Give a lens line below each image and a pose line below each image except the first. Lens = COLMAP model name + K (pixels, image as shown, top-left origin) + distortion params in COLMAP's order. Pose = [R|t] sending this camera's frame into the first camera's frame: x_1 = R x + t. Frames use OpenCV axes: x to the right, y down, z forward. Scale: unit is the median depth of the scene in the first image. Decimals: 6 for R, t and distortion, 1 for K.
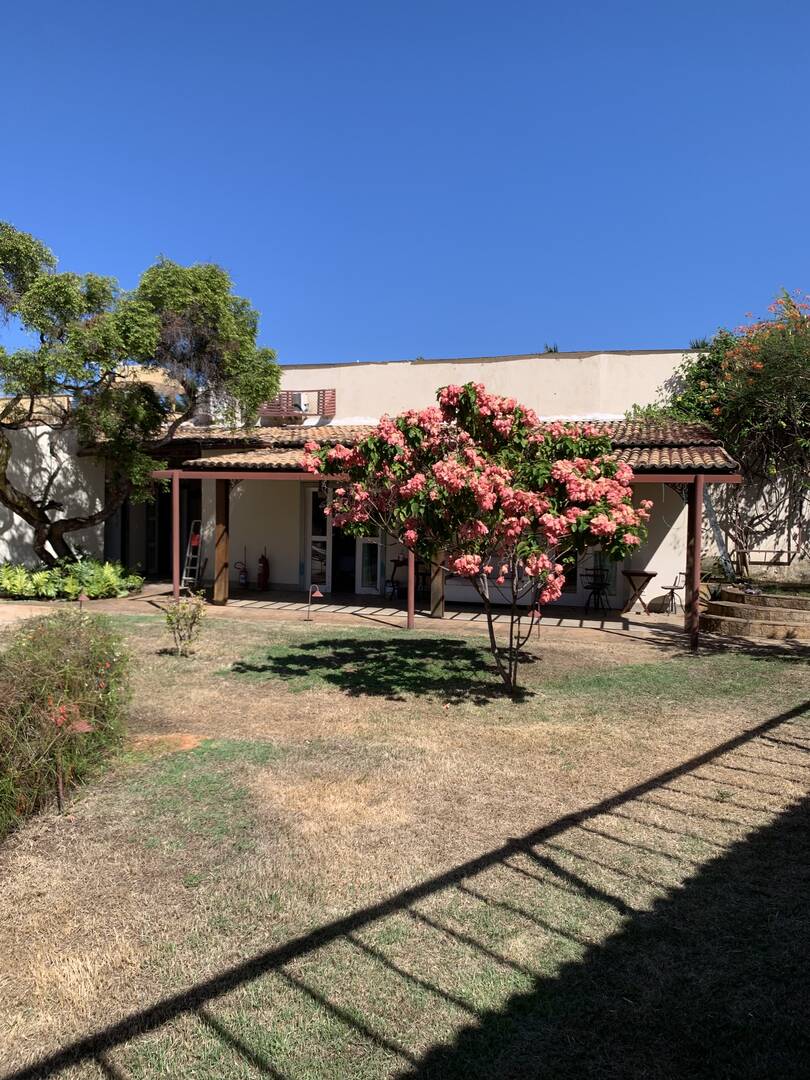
lens RADIAL K [[803.4, 0, 405.0], [0, 803.4, 540.0], [0, 0, 1]] dist [0.110737, -0.305334]
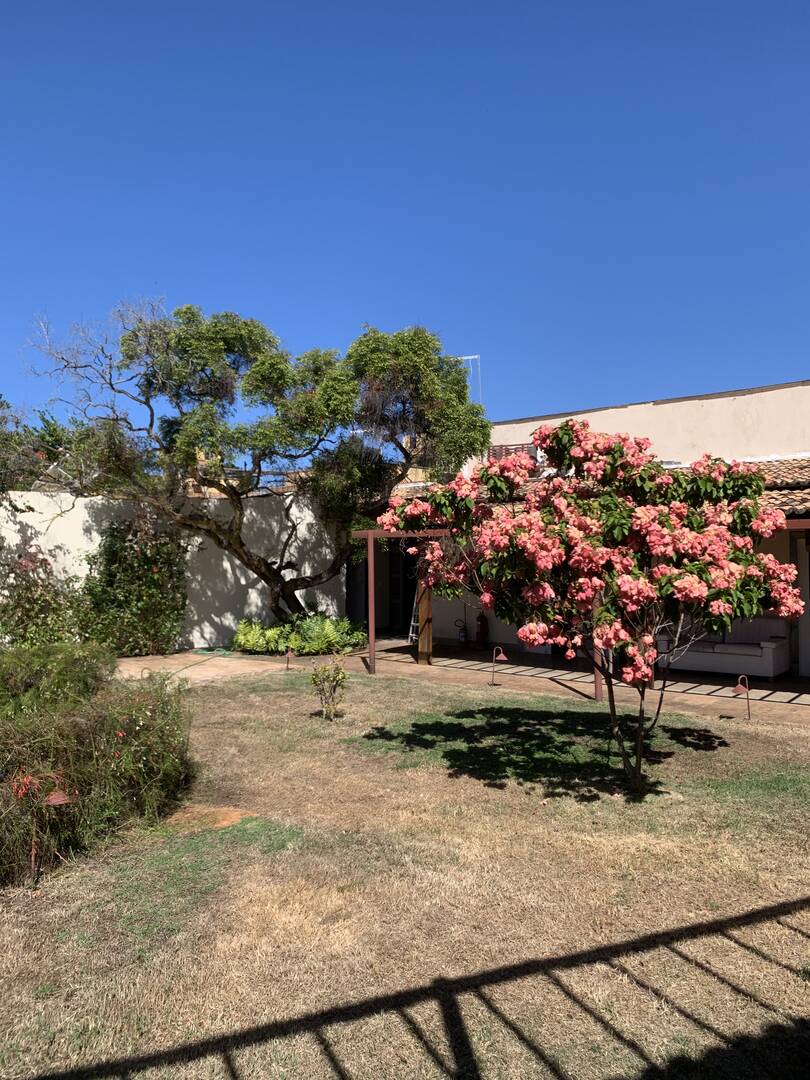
lens RADIAL K [[809.3, 0, 406.9], [0, 809.3, 530.1], [0, 0, 1]] dist [0.029966, -0.051553]
pose [[0.931343, -0.032507, -0.362690, 0.241096], [0.004227, 0.996906, -0.078495, -0.011098], [0.364119, 0.071573, 0.928598, 0.139675]]
